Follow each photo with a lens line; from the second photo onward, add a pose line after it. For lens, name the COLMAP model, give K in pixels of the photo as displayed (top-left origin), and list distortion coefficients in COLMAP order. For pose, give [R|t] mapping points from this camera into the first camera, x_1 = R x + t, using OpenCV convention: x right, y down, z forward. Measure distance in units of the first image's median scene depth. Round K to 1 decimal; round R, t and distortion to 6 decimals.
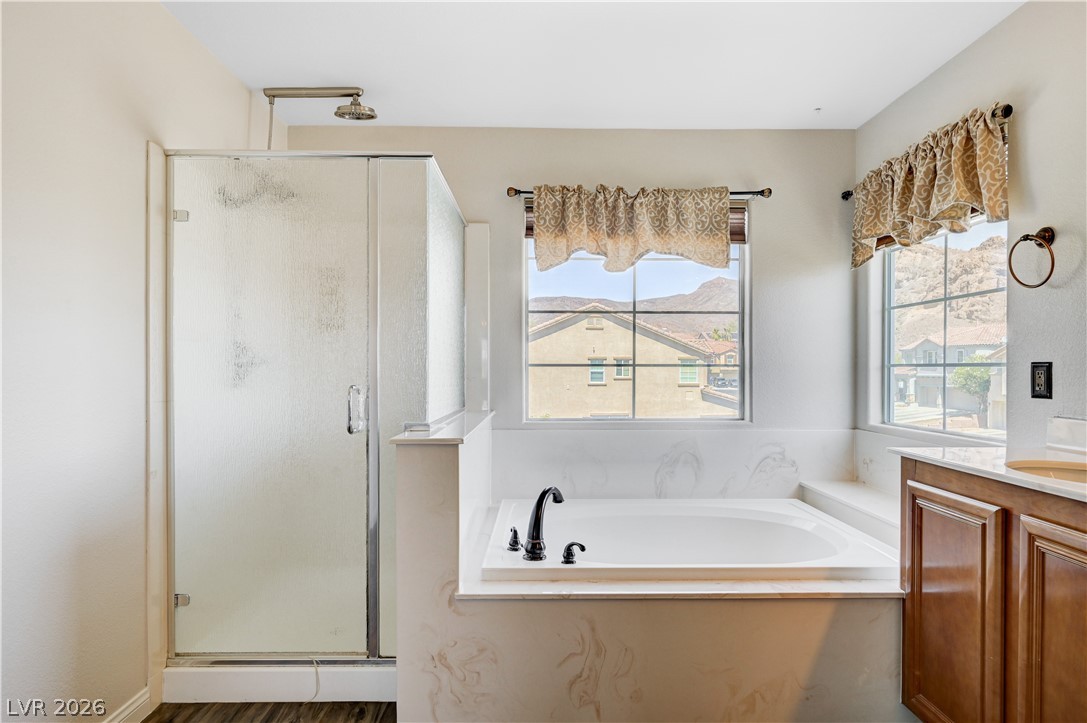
lens RADIAL K [[603.6, 0, 541.9], [0, 603.6, 371.2], [0, 0, 1]] dist [0.003350, -0.002474]
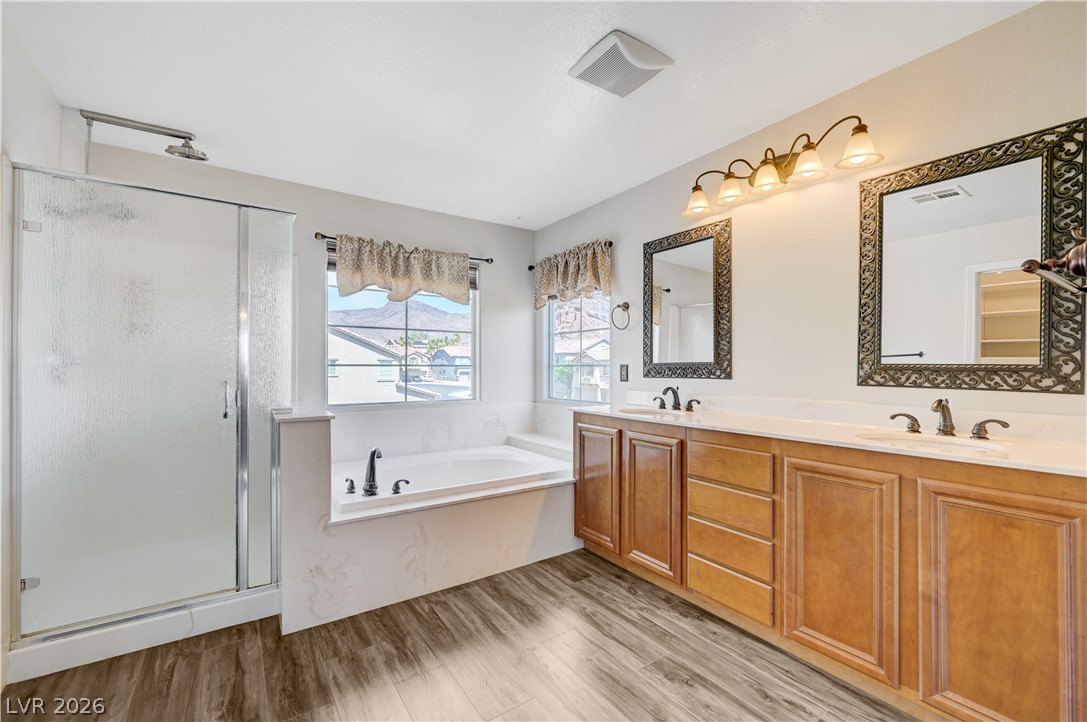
lens RADIAL K [[471.9, 0, 547.4], [0, 471.9, 365.3], [0, 0, 1]] dist [0.002456, -0.000355]
pose [[0.829057, 0.002476, 0.559158, -0.239180], [0.002916, 0.999957, -0.008752, 0.000934], [-0.559156, 0.008886, 0.829015, -0.167467]]
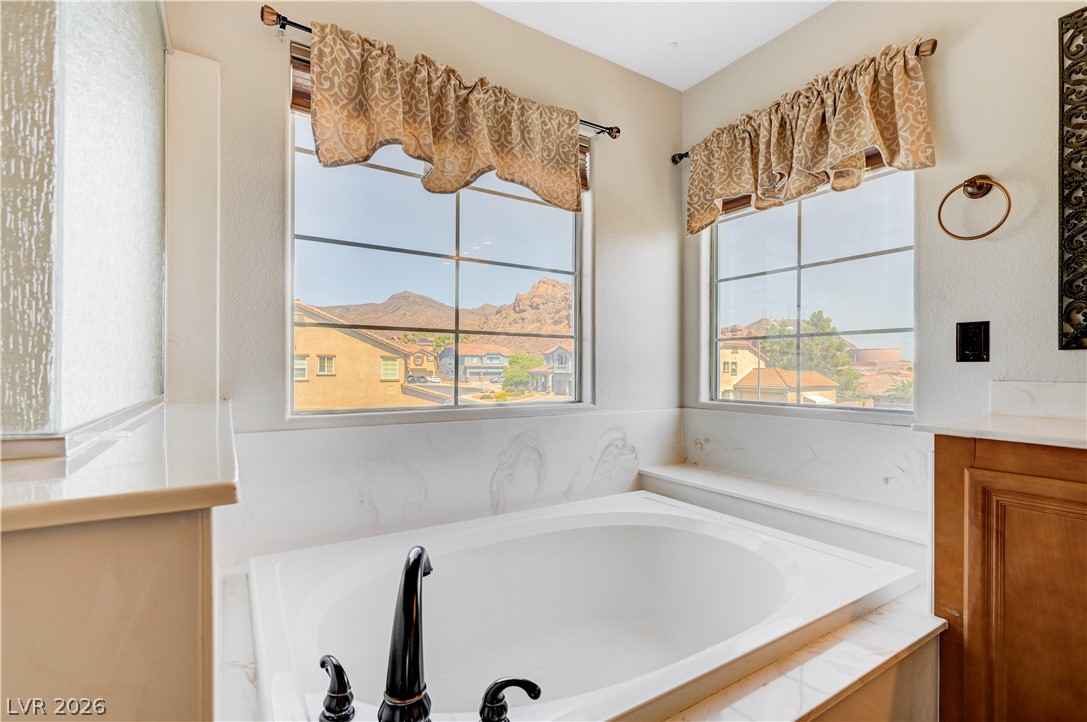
lens RADIAL K [[494.8, 0, 544.1], [0, 494.8, 369.5], [0, 0, 1]] dist [-0.002941, -0.000319]
pose [[0.840975, 0.003028, 0.541066, -0.092717], [-0.001030, 0.999991, -0.003996, 0.043965], [-0.541074, 0.002803, 0.840971, 0.520279]]
